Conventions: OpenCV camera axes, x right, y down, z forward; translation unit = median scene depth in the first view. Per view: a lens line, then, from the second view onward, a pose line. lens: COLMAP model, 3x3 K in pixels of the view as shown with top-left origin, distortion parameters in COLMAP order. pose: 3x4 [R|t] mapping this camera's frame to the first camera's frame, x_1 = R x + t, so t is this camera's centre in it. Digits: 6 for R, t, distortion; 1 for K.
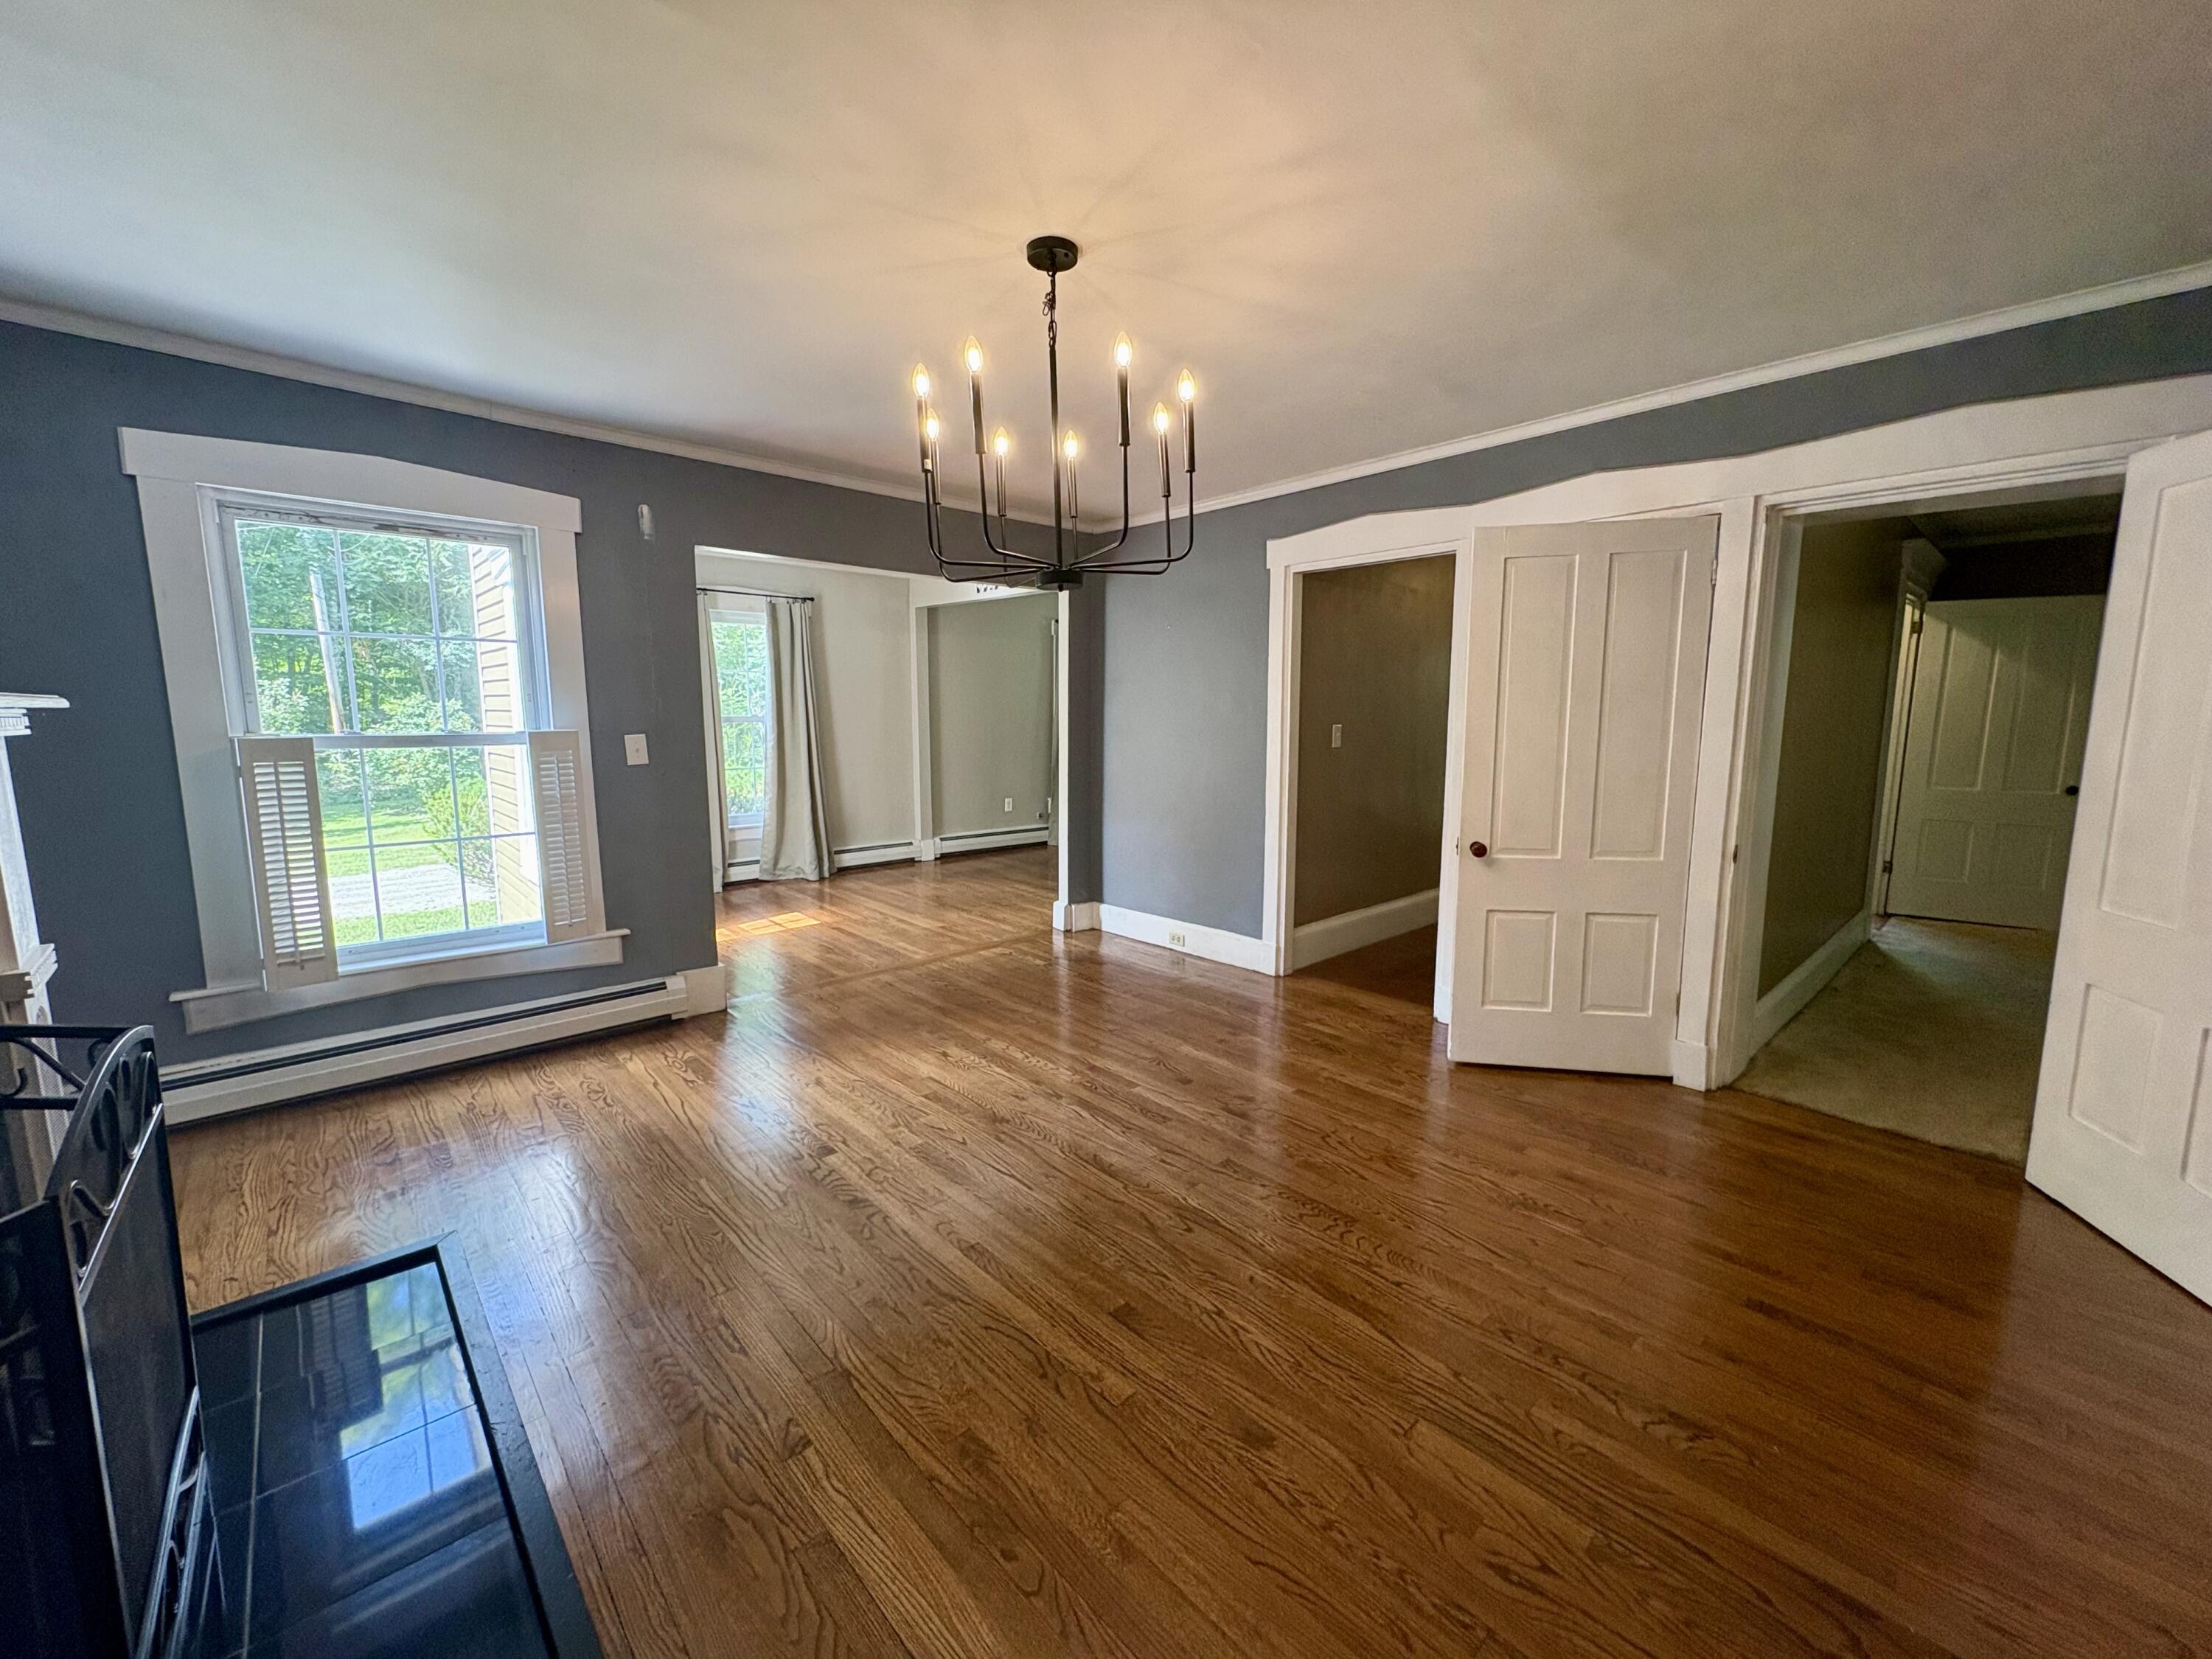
lens RADIAL K [[883.6, 0, 1107.0], [0, 883.6, 827.7], [0, 0, 1]] dist [0.002966, 0.000274]
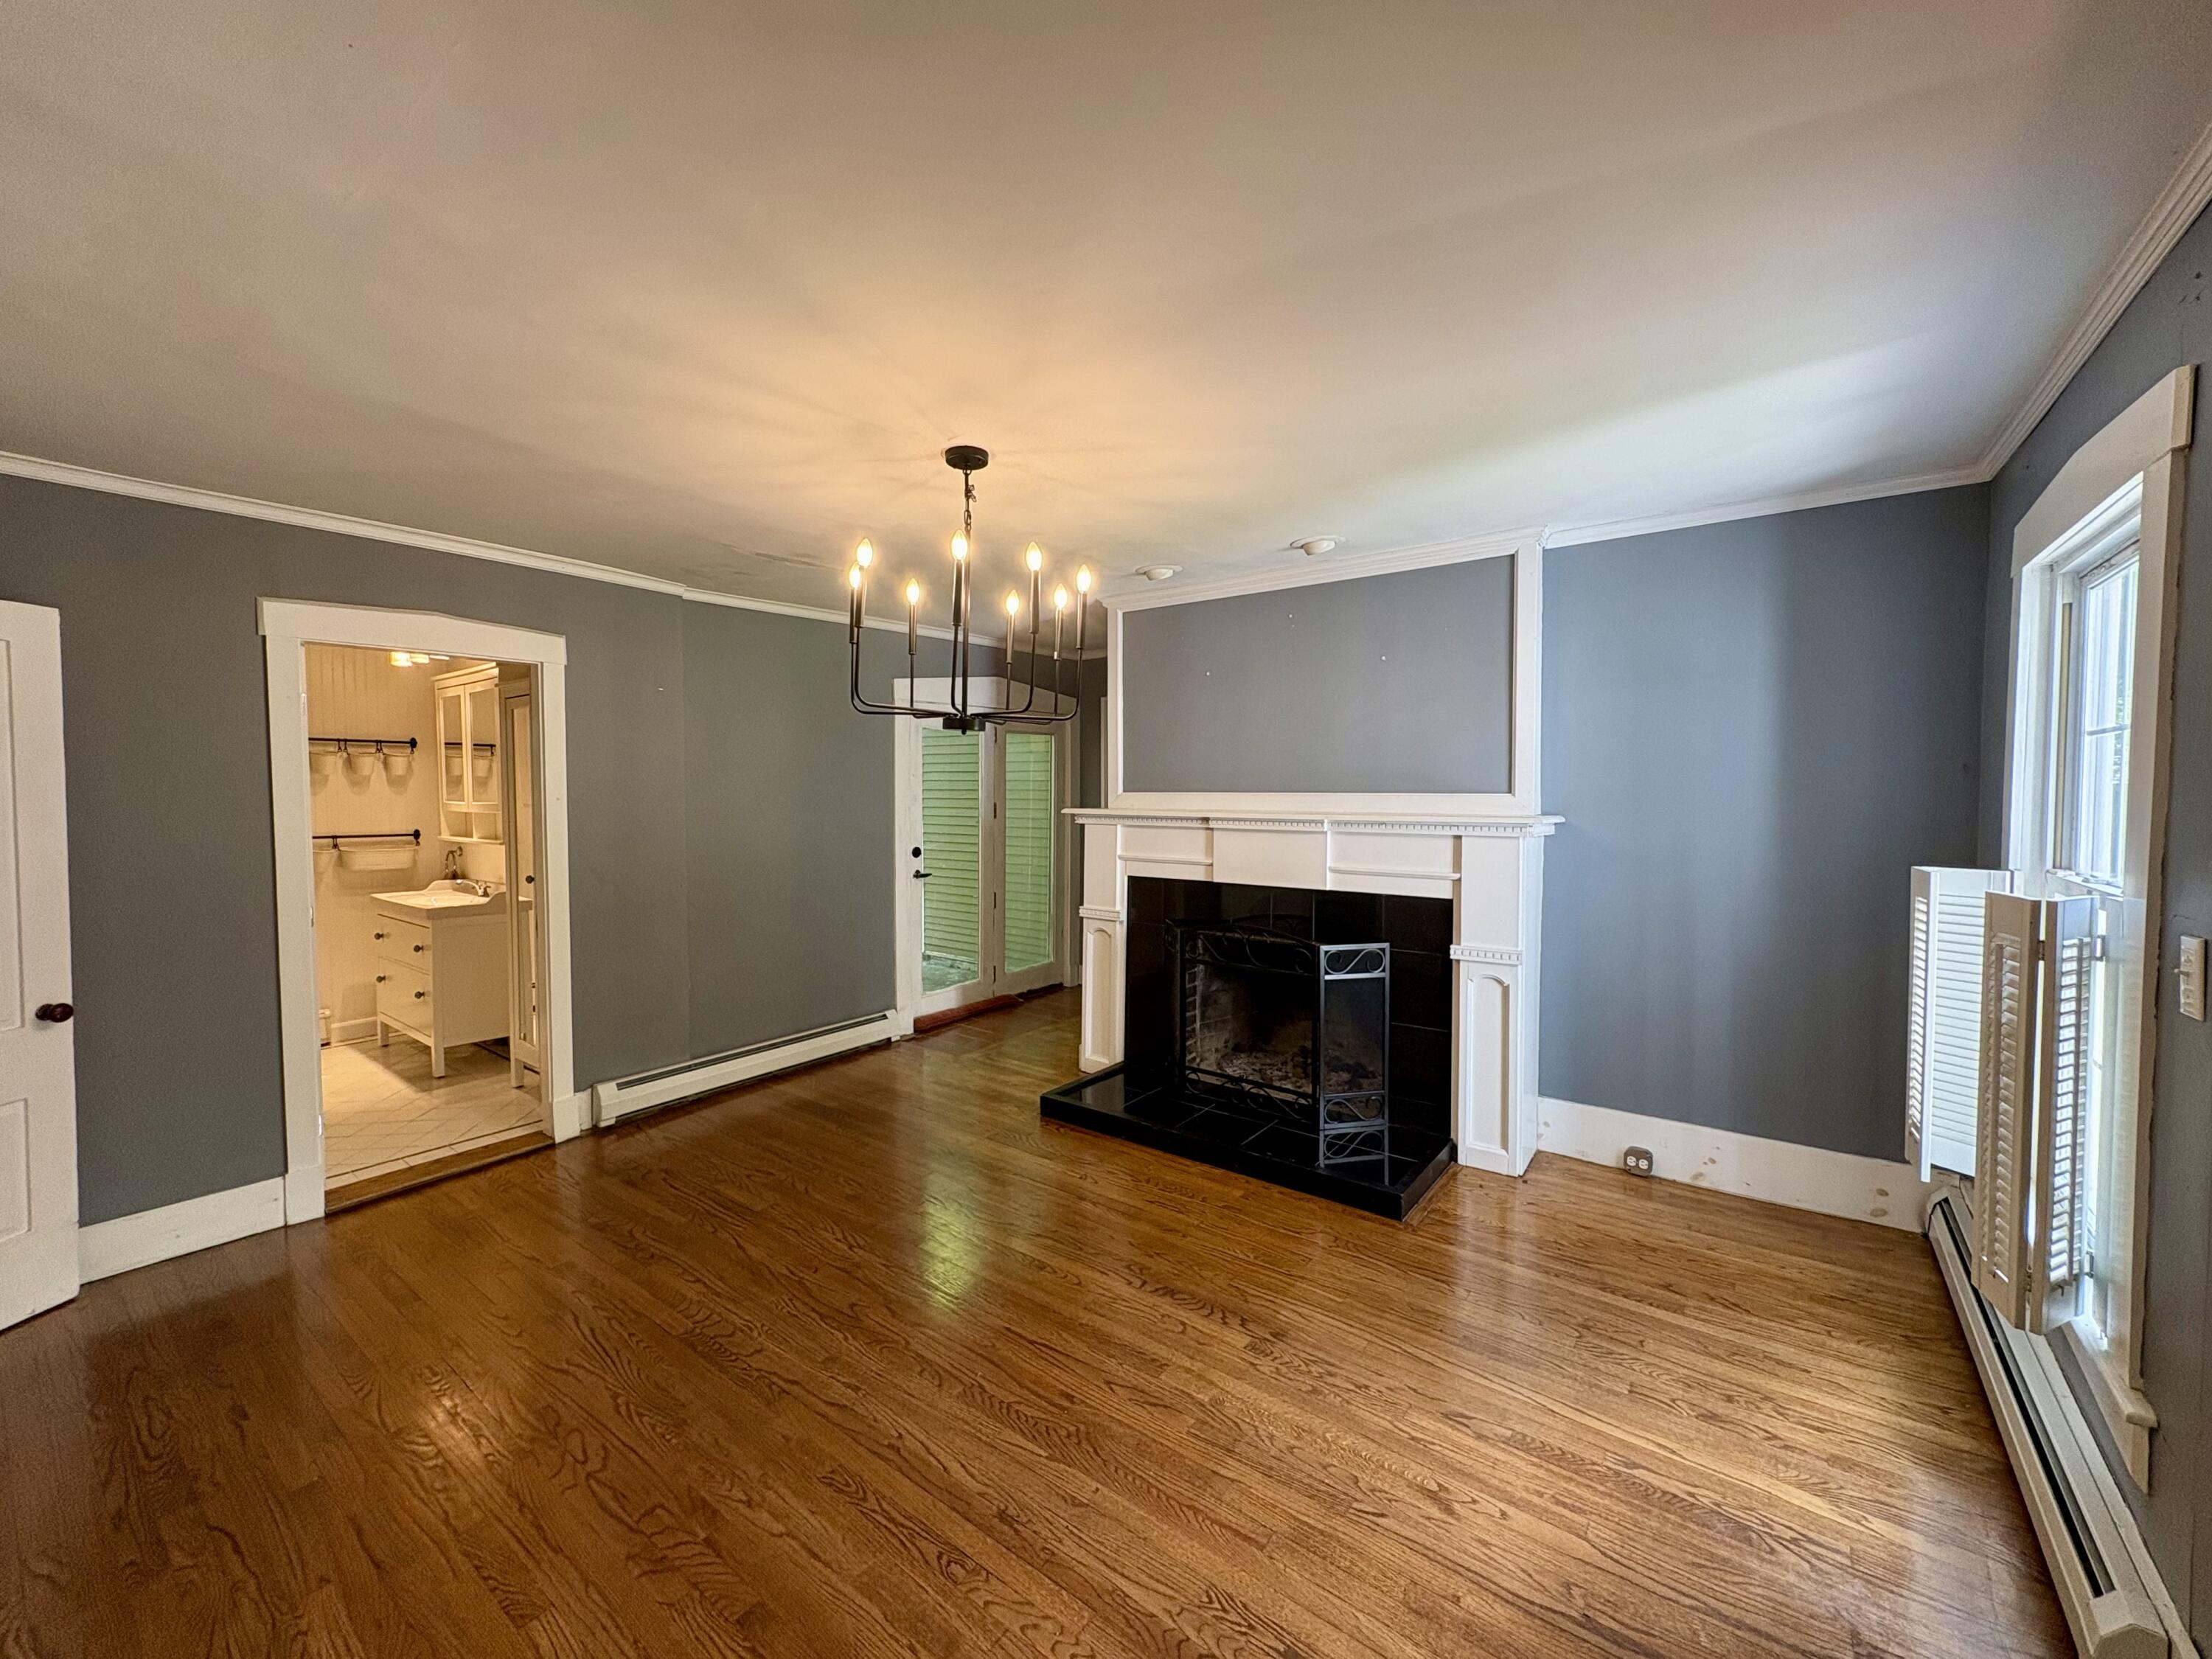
lens RADIAL K [[883.6, 0, 1119.5], [0, 883.6, 819.1], [0, 0, 1]] dist [0.002966, 0.000274]
pose [[-0.981468, 0.006731, -0.191507, -0.021095], [-0.025366, 0.986025, 0.164657, -0.265446], [0.189939, 0.166463, -0.967581, 1.626407]]
